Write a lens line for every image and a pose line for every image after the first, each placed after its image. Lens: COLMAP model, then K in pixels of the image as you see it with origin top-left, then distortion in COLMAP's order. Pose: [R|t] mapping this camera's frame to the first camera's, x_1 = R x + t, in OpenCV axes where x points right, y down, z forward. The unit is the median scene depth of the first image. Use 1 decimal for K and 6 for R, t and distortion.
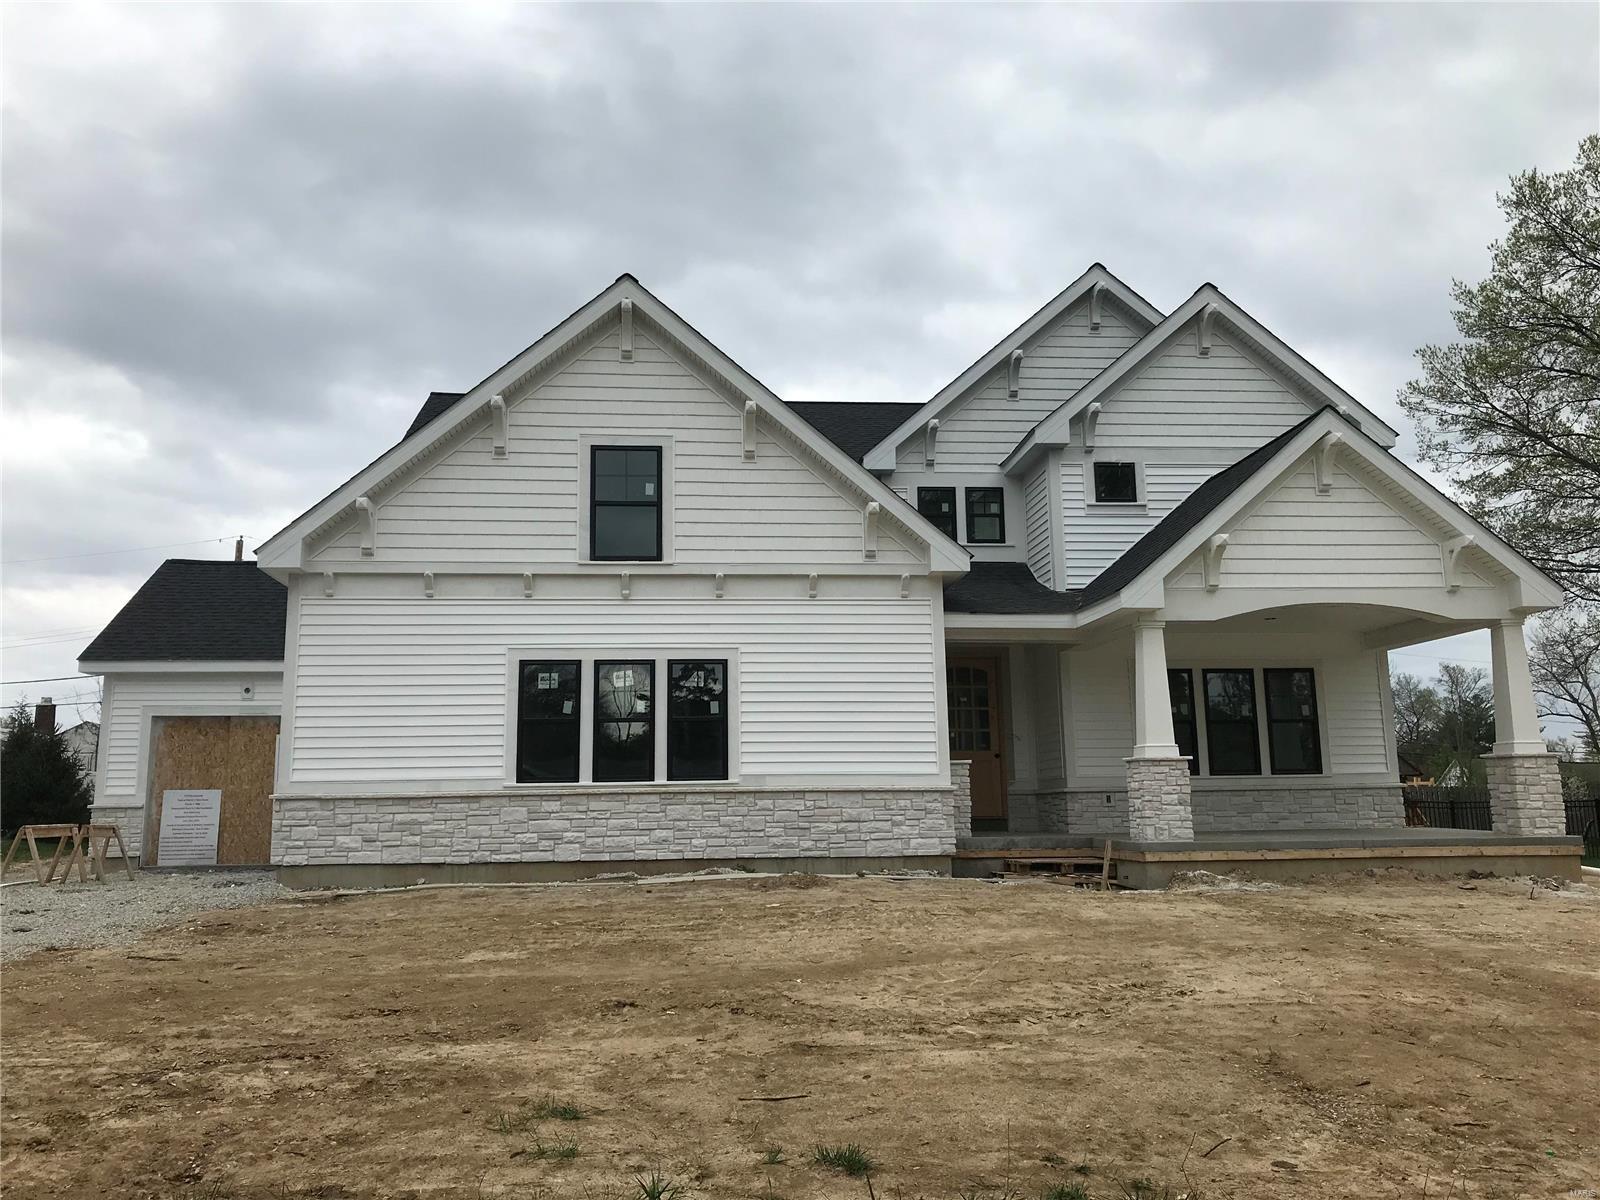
lens RADIAL K [[1312.2, 0, 790.4], [0, 1312.2, 563.1], [0, 0, 1]] dist [0.028101, -0.011222]
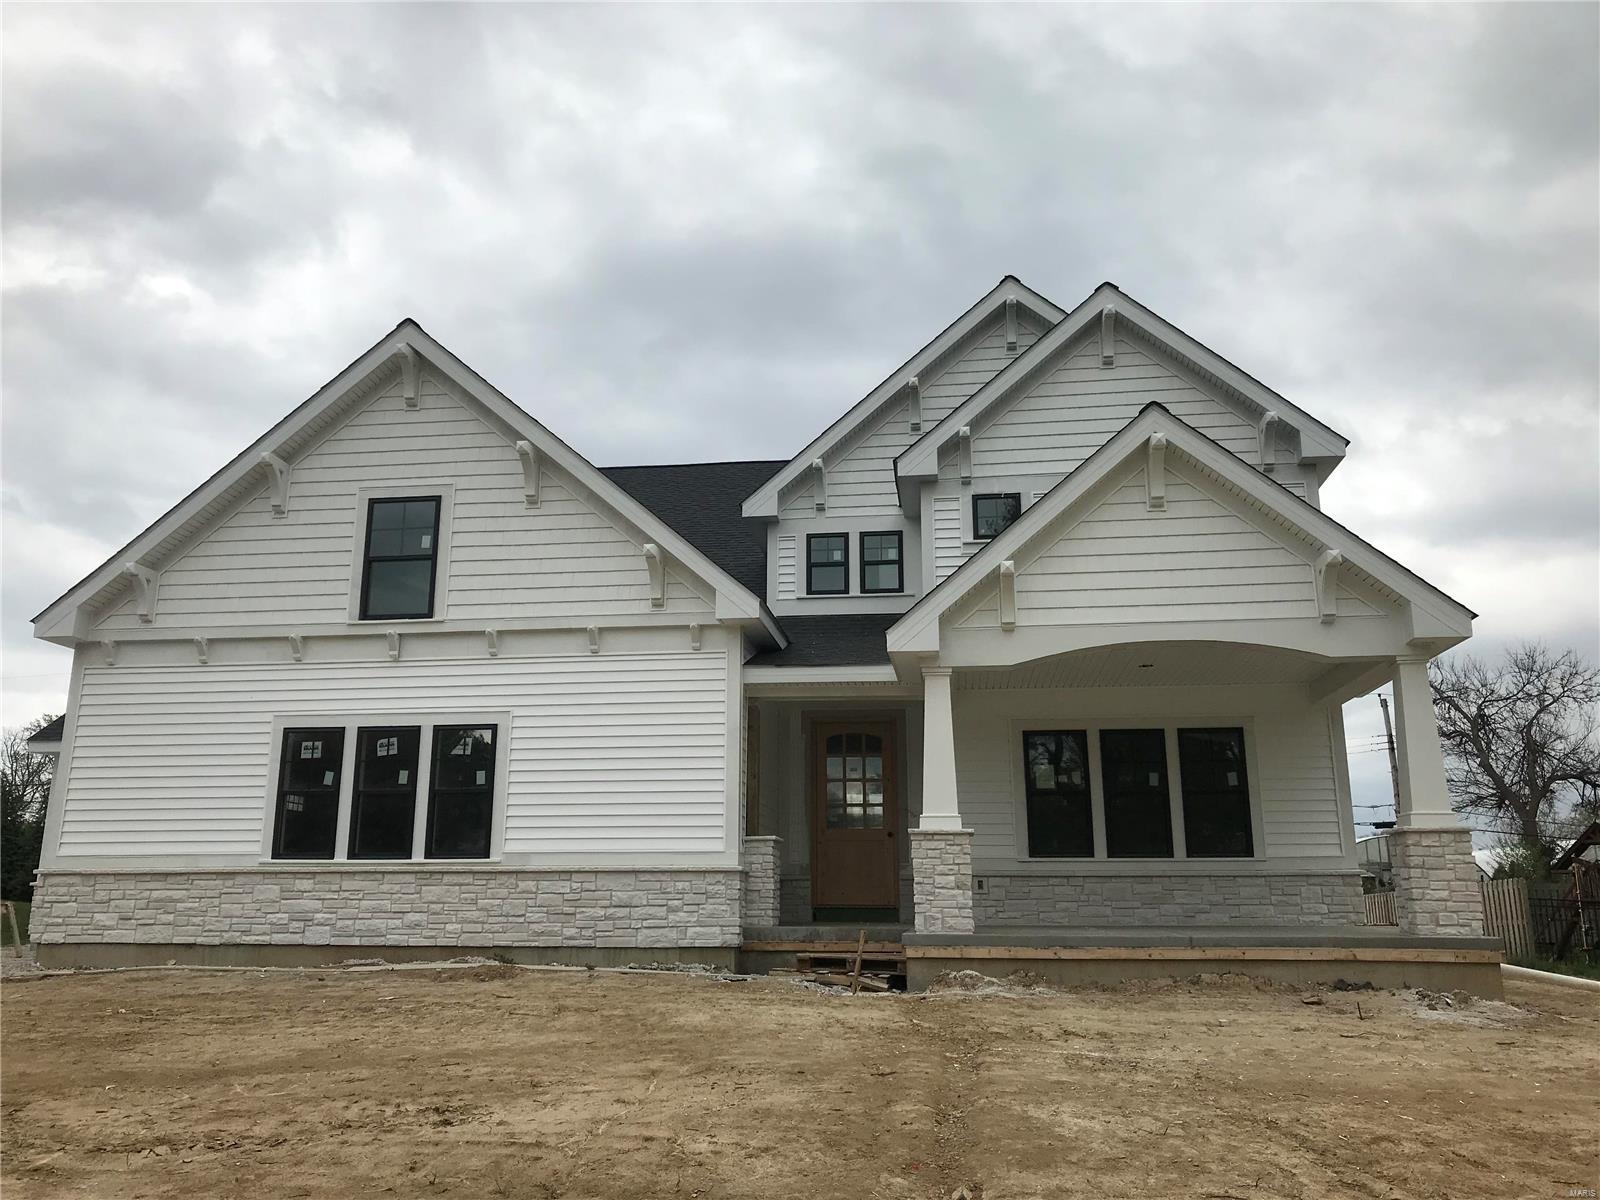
lens RADIAL K [[1301.0, 0, 785.5], [0, 1301.0, 580.5], [0, 0, 1]] dist [0.010150, 0.004836]
pose [[0.975457, -0.039435, -0.216632, 0.348649], [0.026660, 0.997746, -0.061582, 0.035320], [0.218572, 0.054295, 0.974309, 0.160892]]
